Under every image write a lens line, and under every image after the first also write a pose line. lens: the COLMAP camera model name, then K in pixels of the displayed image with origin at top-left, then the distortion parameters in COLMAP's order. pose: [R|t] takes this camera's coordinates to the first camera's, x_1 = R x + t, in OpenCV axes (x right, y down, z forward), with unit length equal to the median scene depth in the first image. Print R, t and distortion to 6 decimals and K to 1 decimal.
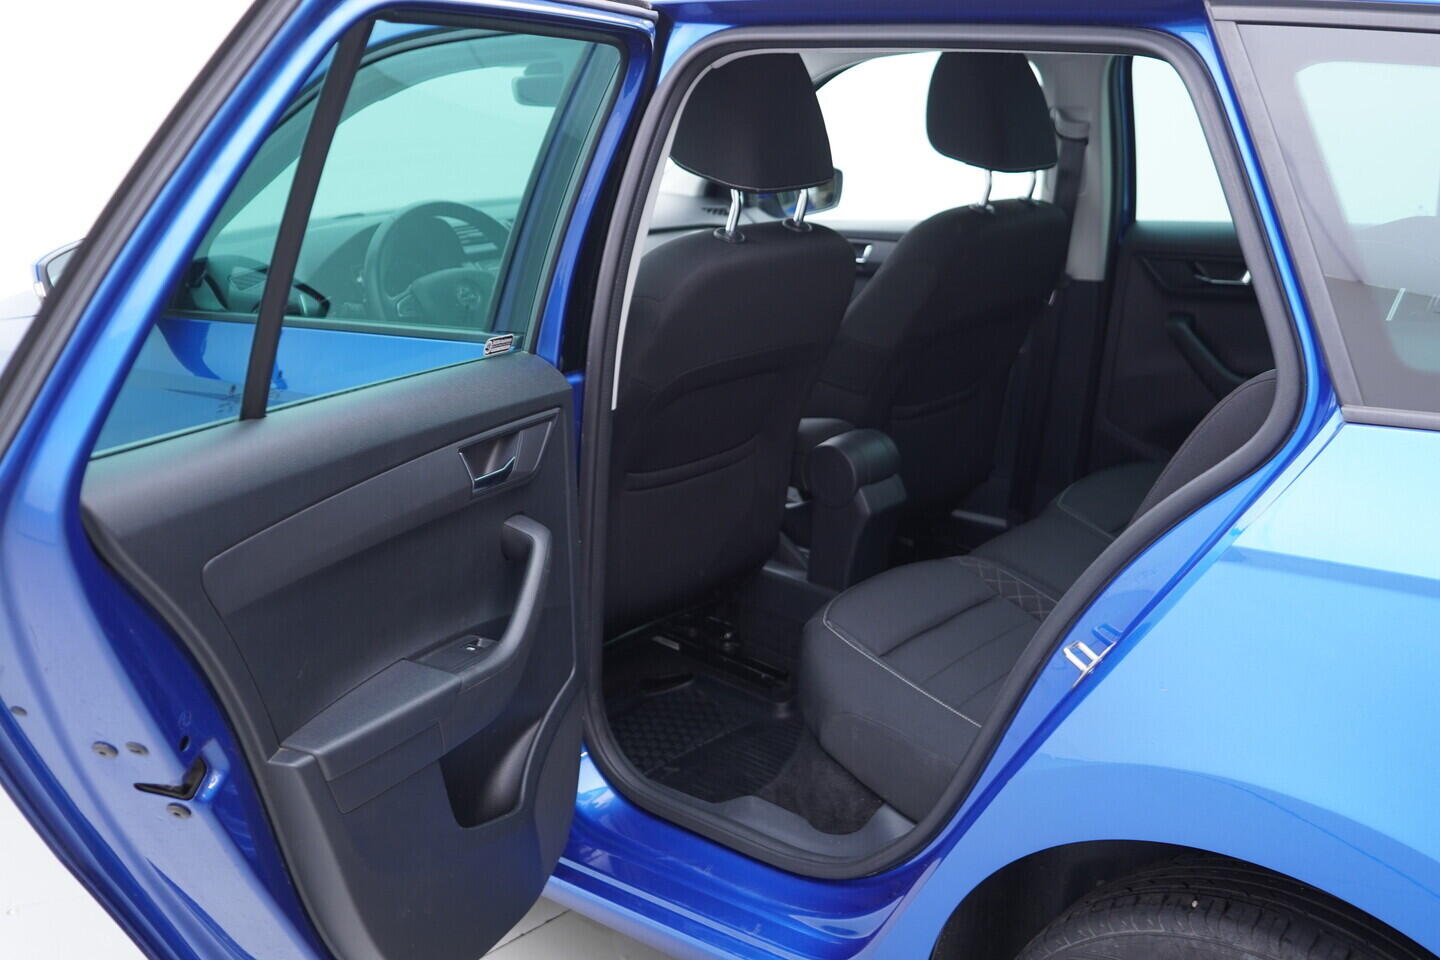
lens RADIAL K [[1465.4, 0, 720.0], [0, 1465.4, 480.0], [0, 0, 1]] dist [-0.008553, 0.032116]
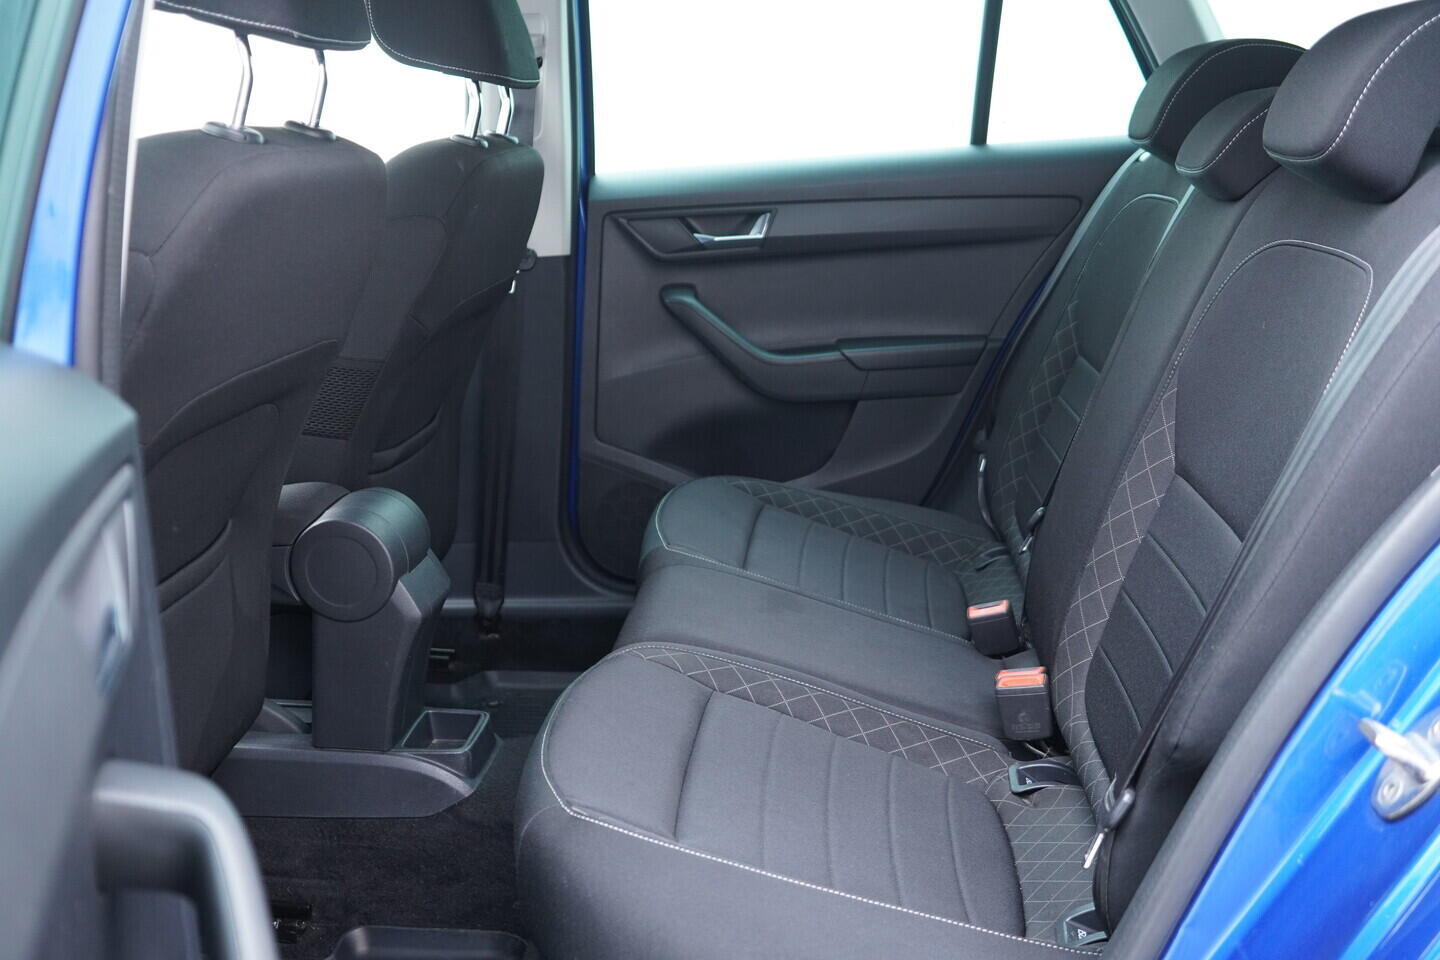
lens RADIAL K [[1465.4, 0, 720.0], [0, 1465.4, 480.0], [0, 0, 1]] dist [-0.008553, 0.032116]
pose [[0.807790, -0.155427, 0.568611, -0.127758], [0.186704, 0.982411, 0.003297, -0.011275], [-0.559122, 0.103498, 0.822600, 0.368395]]
